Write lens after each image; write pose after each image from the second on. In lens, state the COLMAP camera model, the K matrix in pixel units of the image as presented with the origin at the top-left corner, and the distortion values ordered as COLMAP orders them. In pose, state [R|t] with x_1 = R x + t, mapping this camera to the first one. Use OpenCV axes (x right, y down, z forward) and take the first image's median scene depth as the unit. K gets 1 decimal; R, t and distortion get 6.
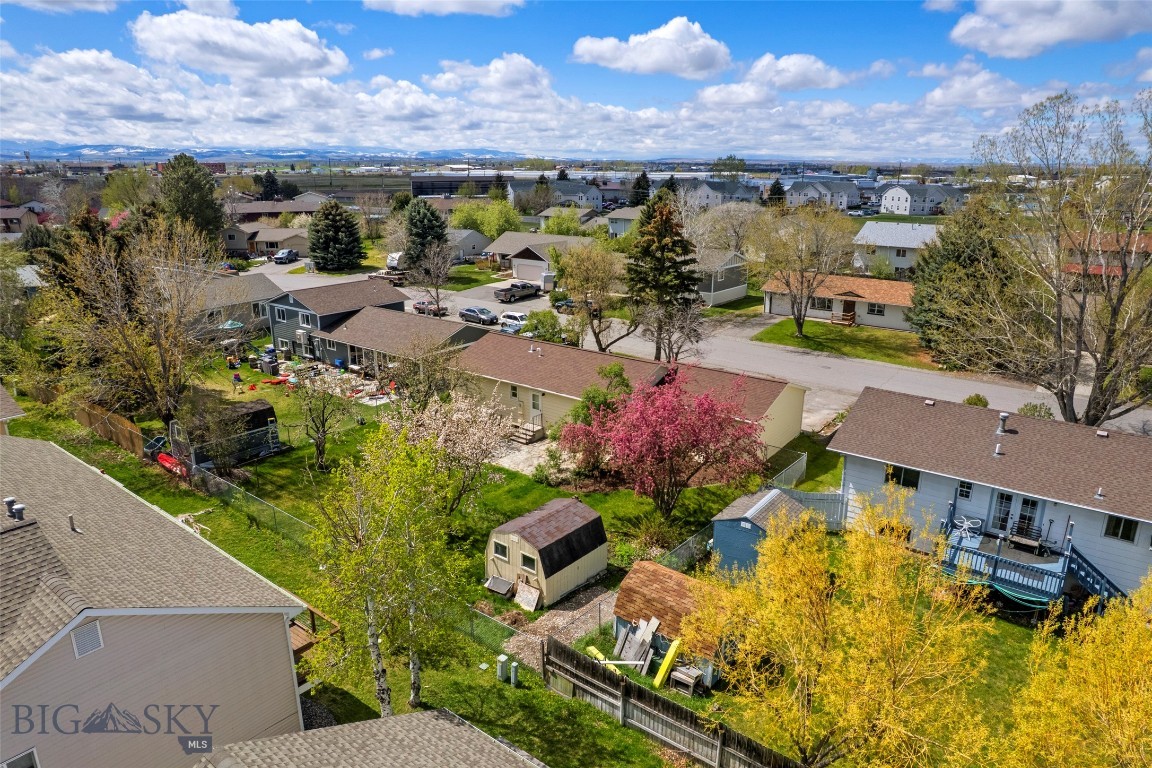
lens RADIAL K [[736.9, 0, 579.8], [0, 736.9, 383.9], [0, 0, 1]] dist [-0.091790, 0.070719]
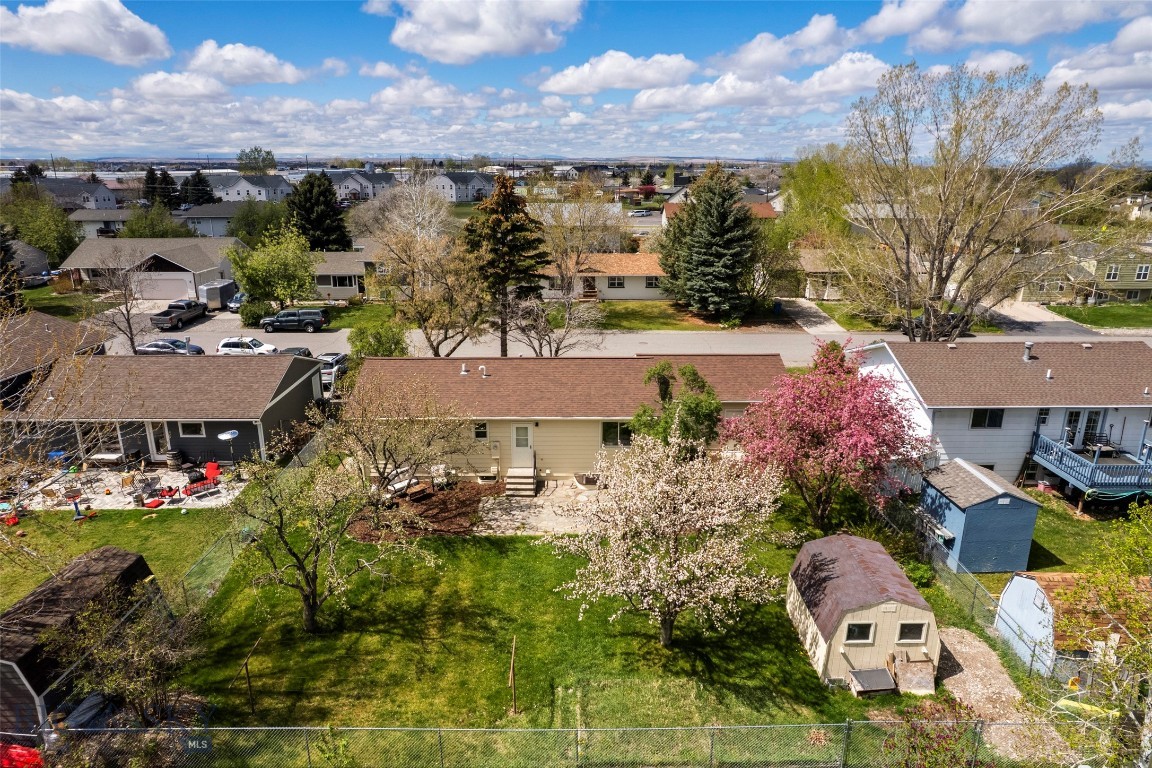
lens RADIAL K [[736.1, 0, 576.0], [0, 736.1, 384.0], [0, 0, 1]] dist [-0.075205, 0.065462]
pose [[0.783780, -0.180055, 0.594365, -0.280097], [0.178123, 0.982015, 0.062601, -0.040204], [-0.594946, 0.056805, 0.801756, 0.238950]]
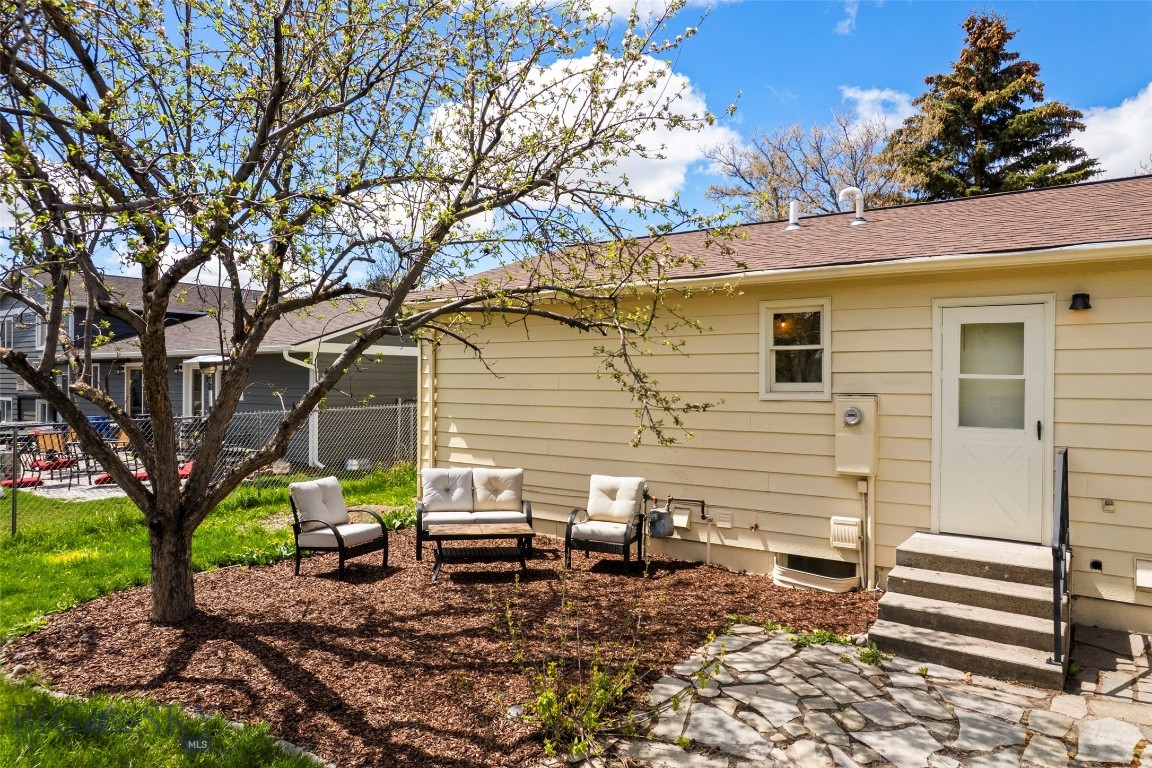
lens RADIAL K [[736.1, 0, 576.0], [0, 736.1, 384.0], [0, 0, 1]] dist [-0.075205, 0.065462]
pose [[0.999348, 0.002118, 0.036042, -0.094650], [0.008227, 0.958650, -0.284468, 0.042287], [-0.035155, 0.284579, 0.958008, 0.544727]]
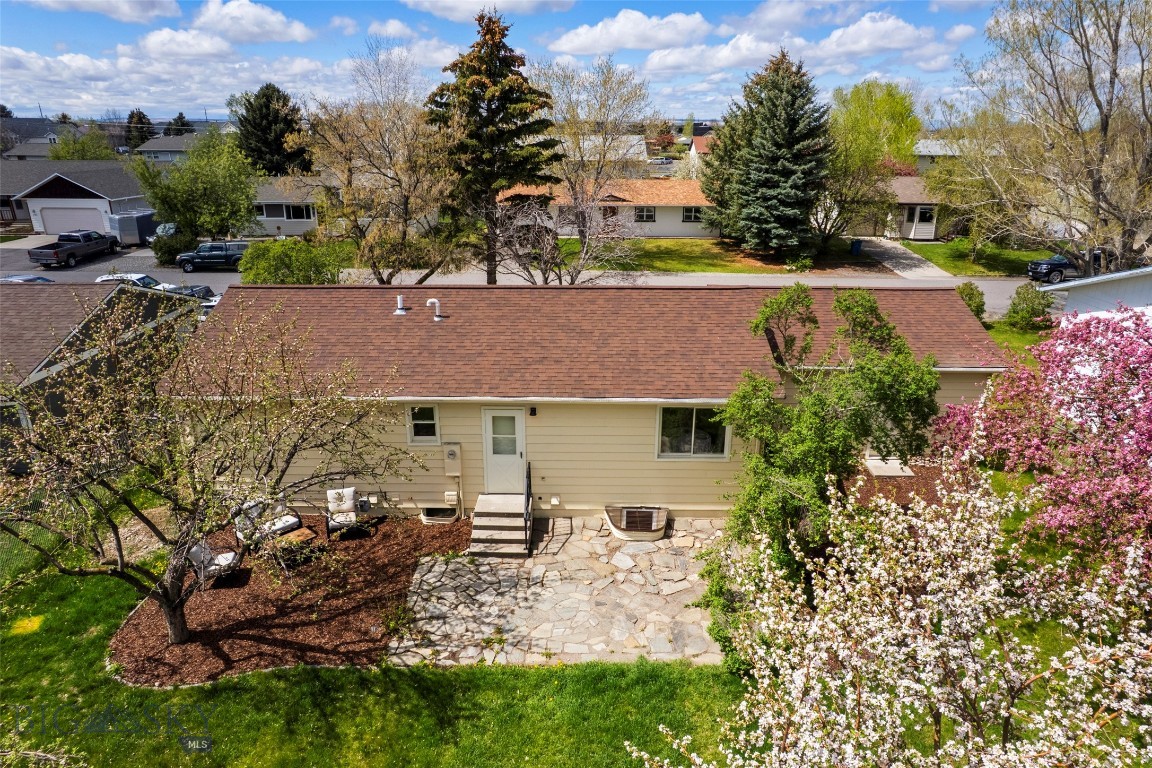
lens RADIAL K [[736.9, 0, 579.8], [0, 736.9, 383.9], [0, 0, 1]] dist [-0.091790, 0.070719]
pose [[0.789949, -0.202591, 0.578738, -0.151890], [0.171521, 0.979171, 0.108646, -0.022226], [-0.588694, 0.013441, 0.808244, 0.426527]]
